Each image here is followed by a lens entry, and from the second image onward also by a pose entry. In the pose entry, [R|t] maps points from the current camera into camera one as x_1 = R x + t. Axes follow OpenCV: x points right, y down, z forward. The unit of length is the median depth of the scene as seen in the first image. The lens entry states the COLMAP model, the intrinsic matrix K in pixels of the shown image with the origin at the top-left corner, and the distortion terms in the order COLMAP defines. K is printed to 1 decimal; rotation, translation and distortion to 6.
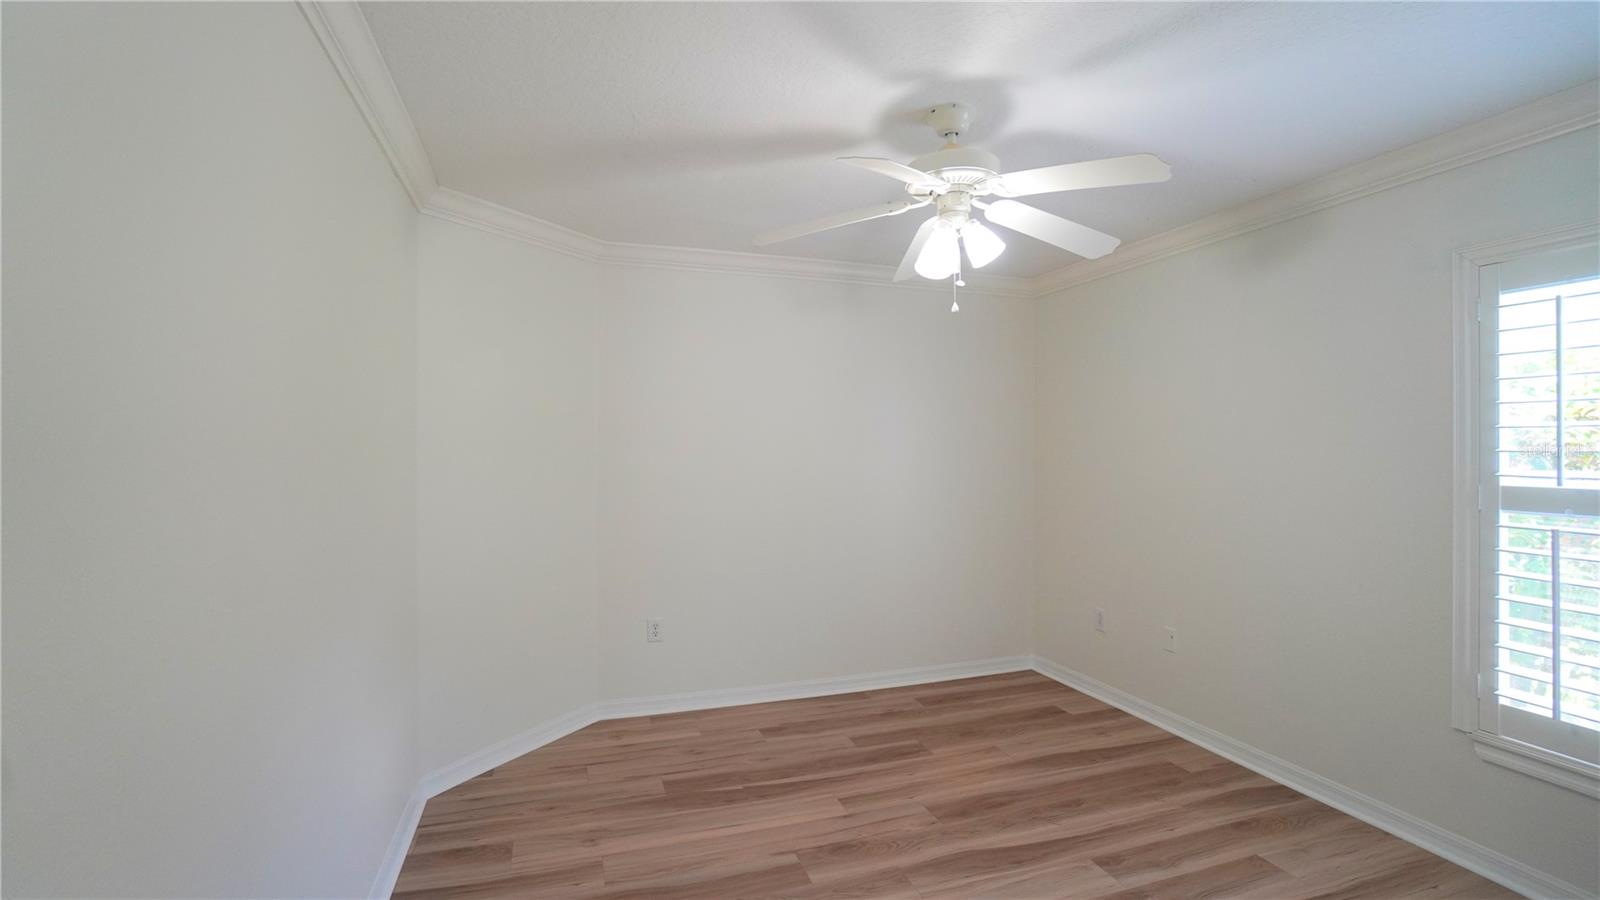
lens RADIAL K [[702.2, 0, 801.6], [0, 702.2, 450.7], [0, 0, 1]] dist [-0.015292, 0.000666]
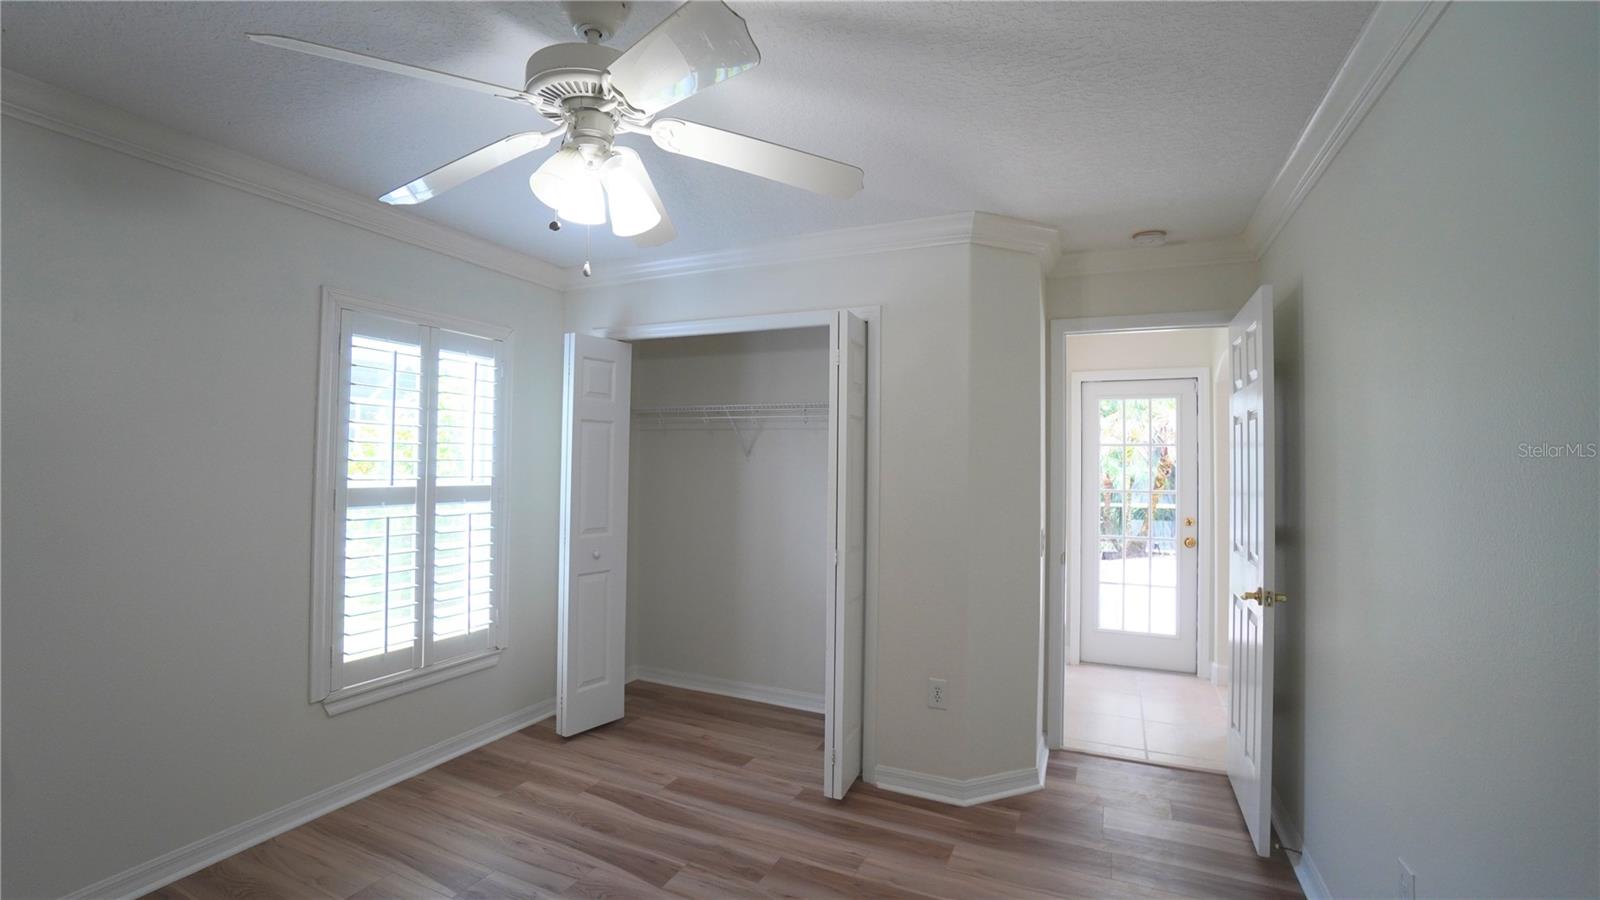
lens RADIAL K [[702.2, 0, 799.7], [0, 702.2, 454.8], [0, 0, 1]] dist [-0.015292, 0.000666]
pose [[-0.721660, 0.009385, 0.692184, -0.460352], [-0.004913, 0.999813, -0.018679, 0.010694], [-0.692230, -0.016880, -0.721479, 1.350990]]
